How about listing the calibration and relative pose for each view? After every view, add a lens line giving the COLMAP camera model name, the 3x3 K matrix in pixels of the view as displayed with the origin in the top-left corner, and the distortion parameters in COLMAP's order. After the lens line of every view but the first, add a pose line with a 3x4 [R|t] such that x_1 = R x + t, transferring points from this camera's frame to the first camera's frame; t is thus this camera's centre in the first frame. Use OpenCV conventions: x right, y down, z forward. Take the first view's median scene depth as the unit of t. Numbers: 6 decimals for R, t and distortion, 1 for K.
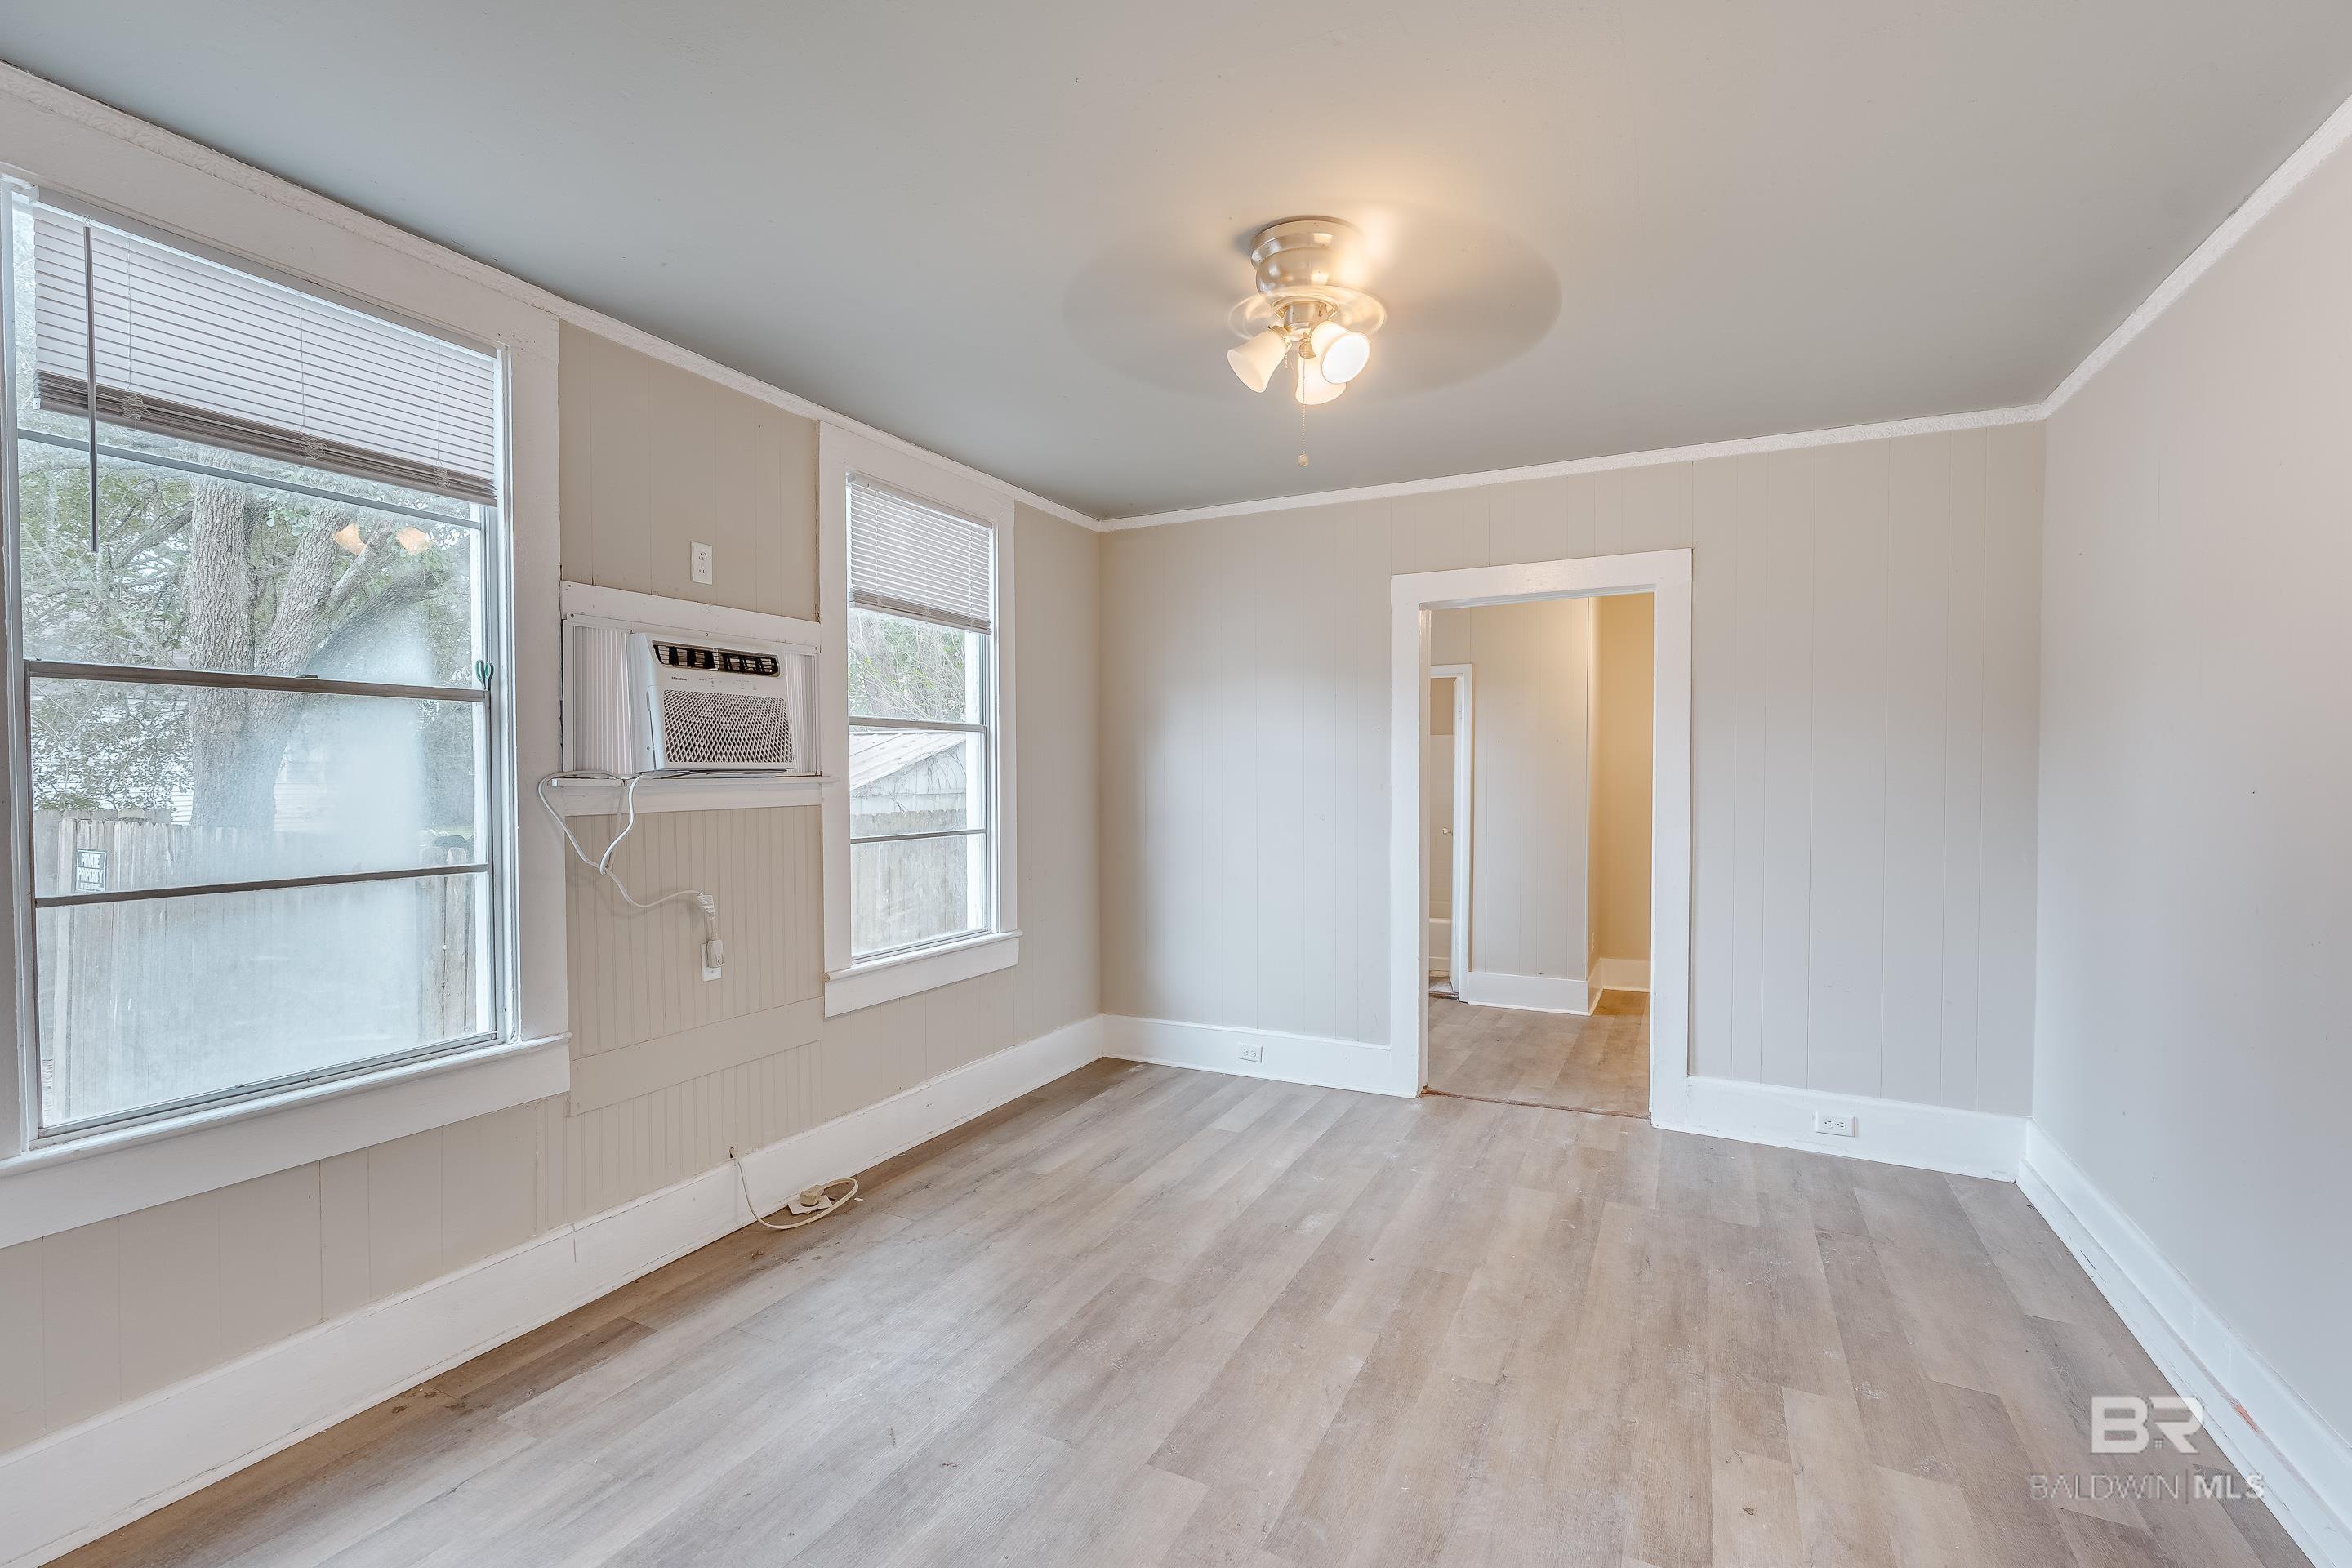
lens RADIAL K [[1057.1, 0, 1174.6], [0, 1057.1, 786.9], [0, 0, 1]] dist [-0.001598, 0.002027]
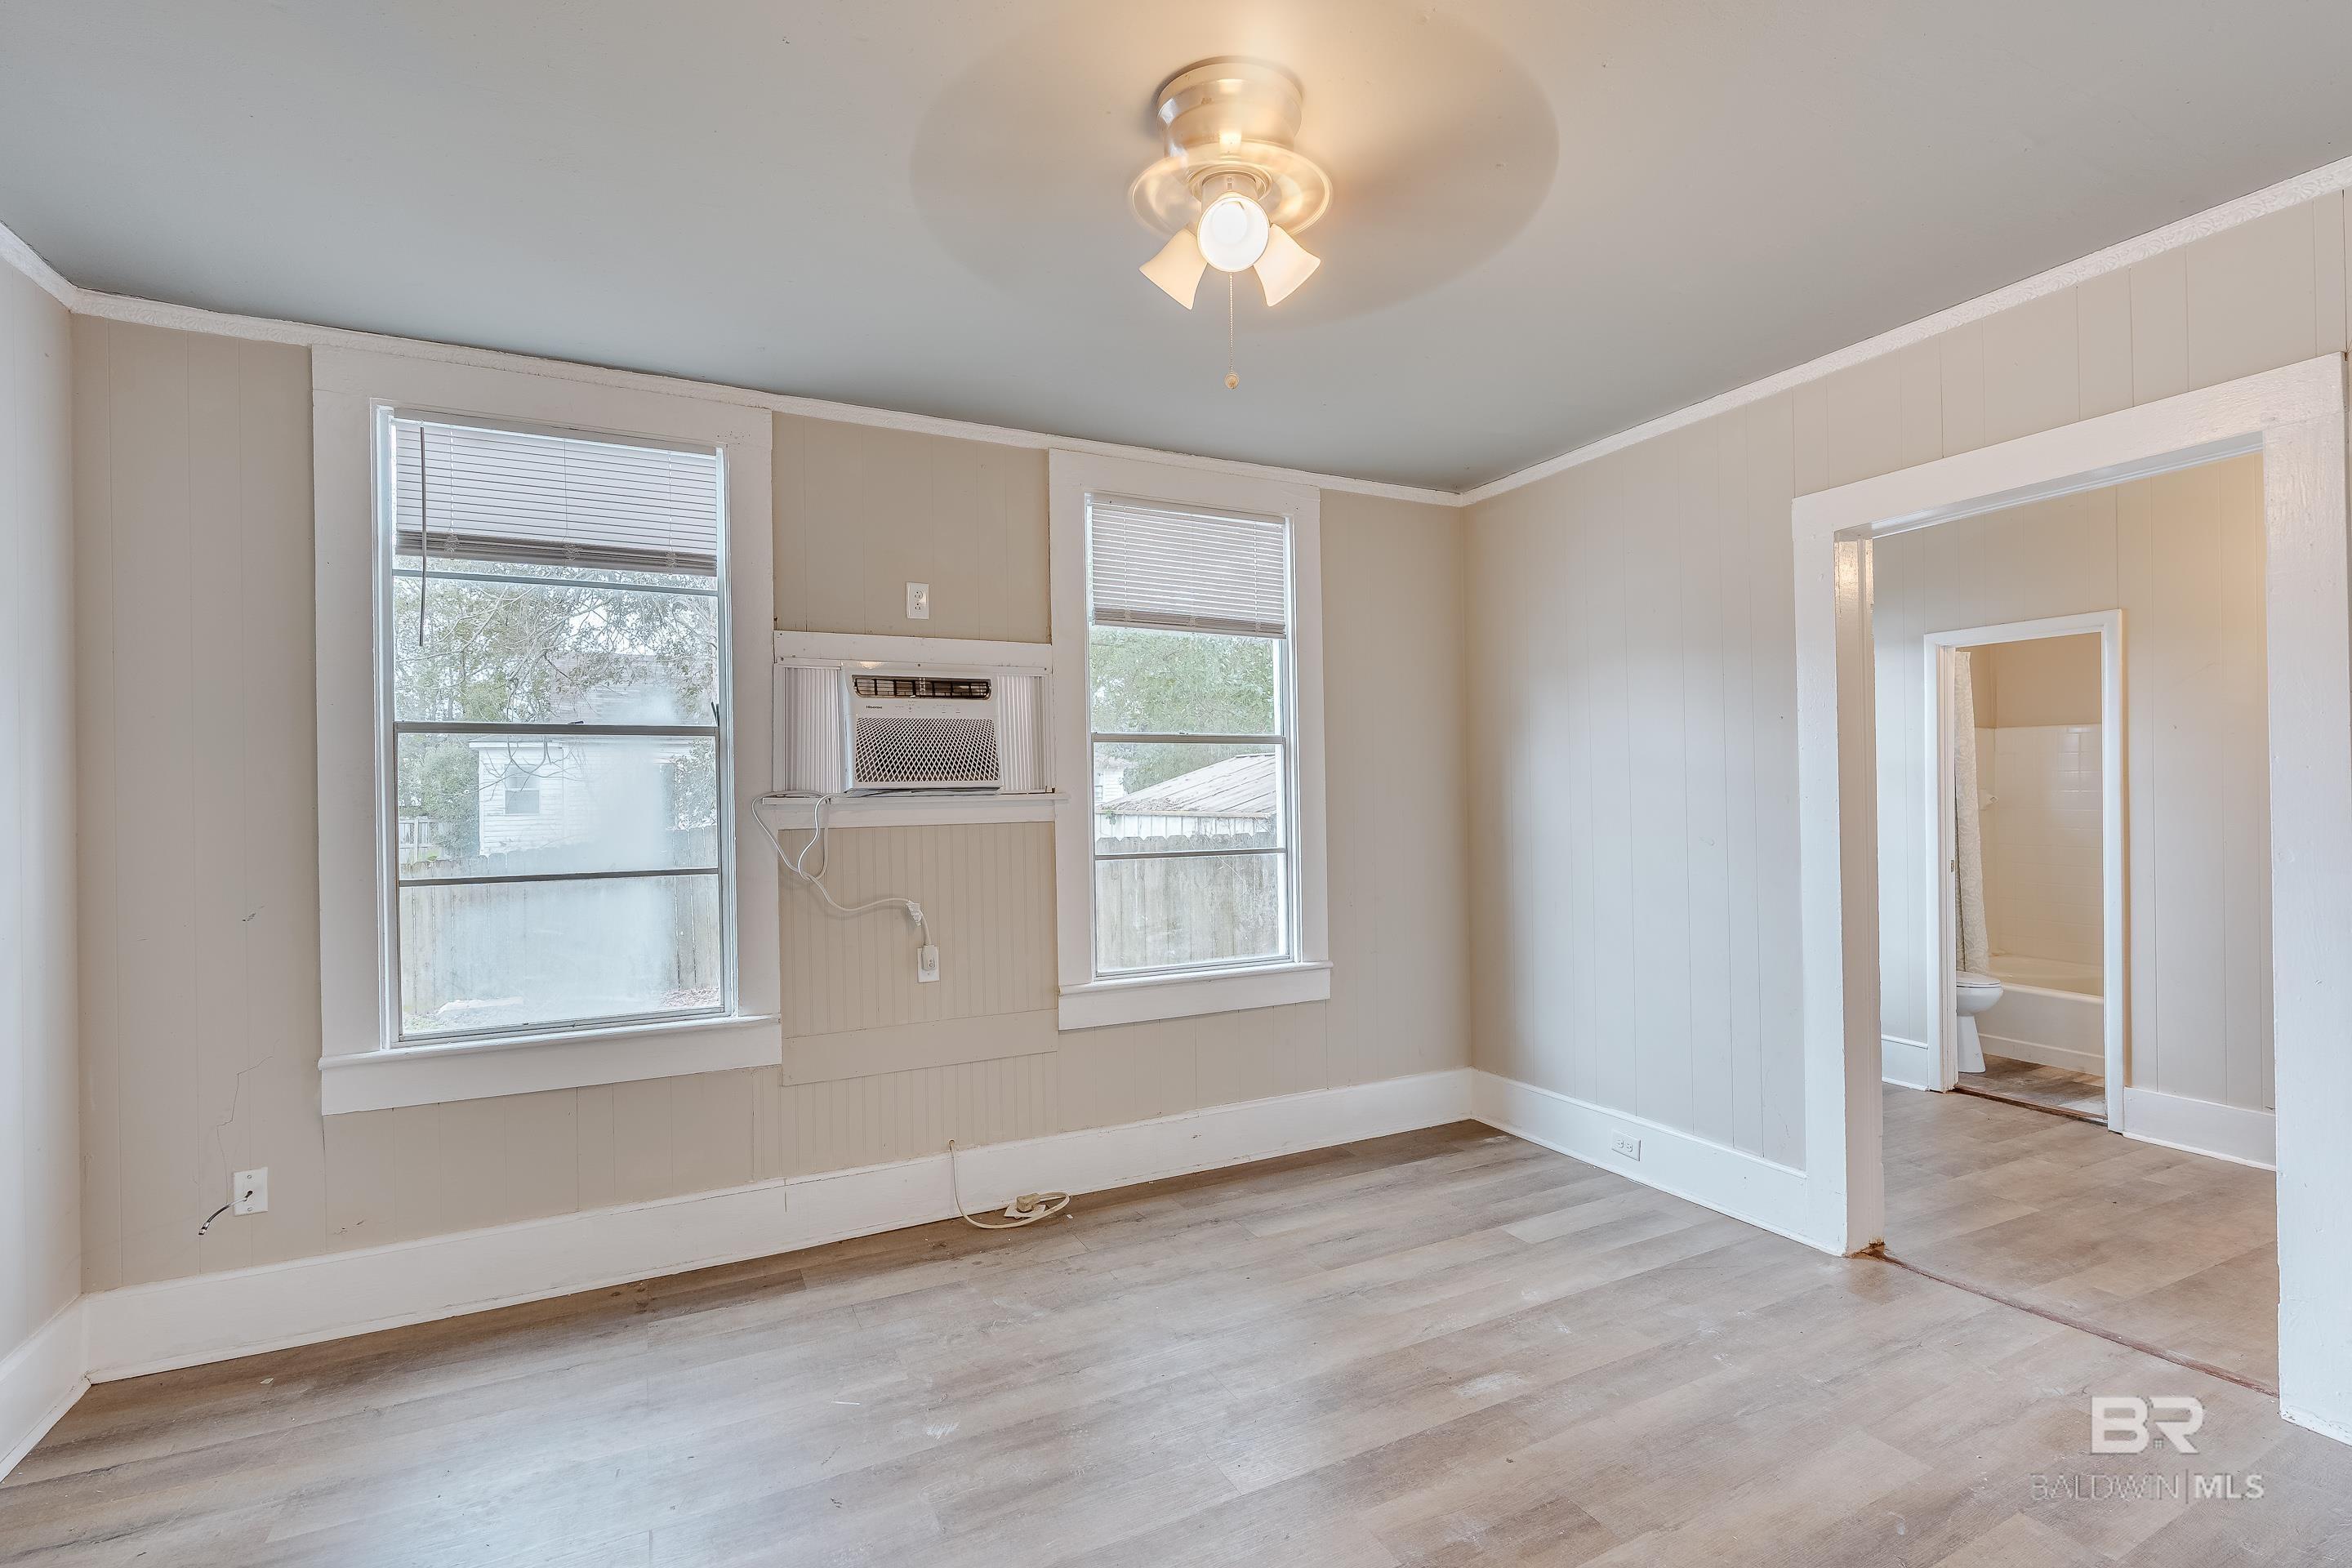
lens RADIAL K [[1068.7, 0, 1172.1], [0, 1068.7, 788.4], [0, 0, 1]] dist [-0.001854, 0.001440]
pose [[0.800115, -0.012764, -0.599711, 0.406098], [0.004461, 0.999873, -0.015330, 0.001780], [0.599830, 0.009590, 0.800070, 0.256337]]
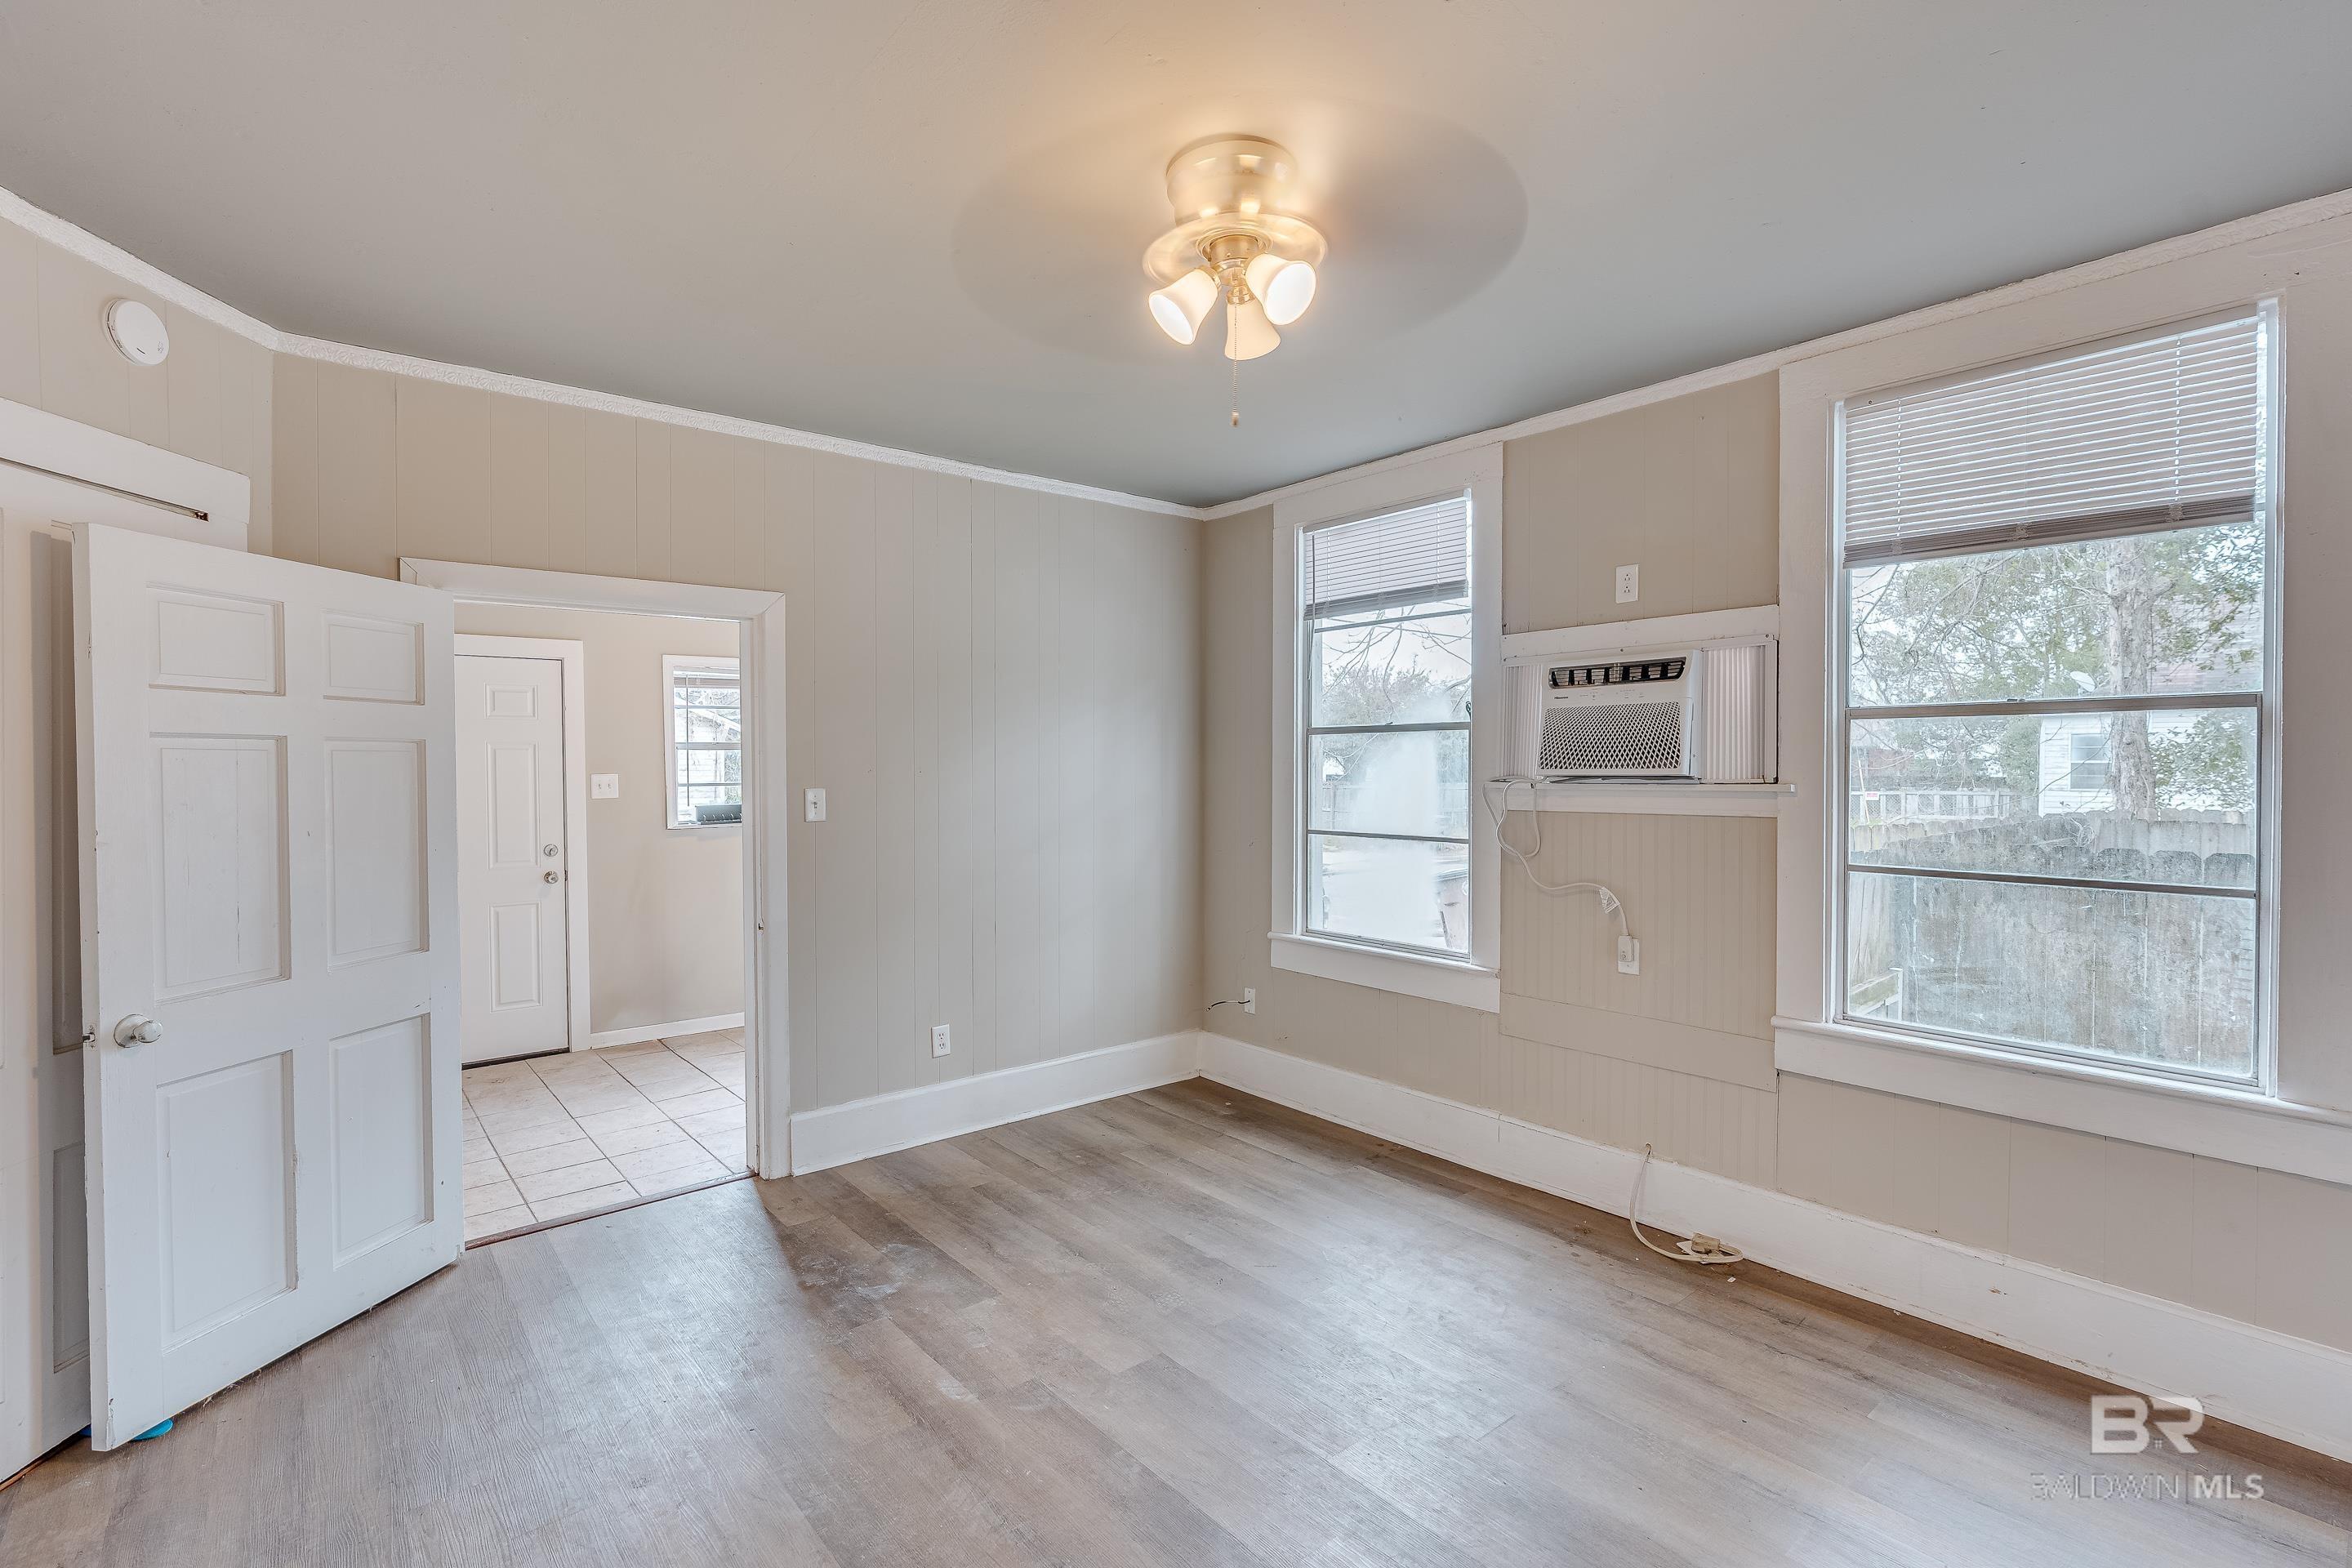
lens RADIAL K [[1068.7, 0, 1172.1], [0, 1068.7, 788.4], [0, 0, 1]] dist [-0.001854, 0.001440]
pose [[-0.402578, 0.014285, -0.915274, 0.695919], [-0.015077, 0.999639, 0.022233, -0.019630], [0.915262, 0.022751, -0.402217, 0.963524]]
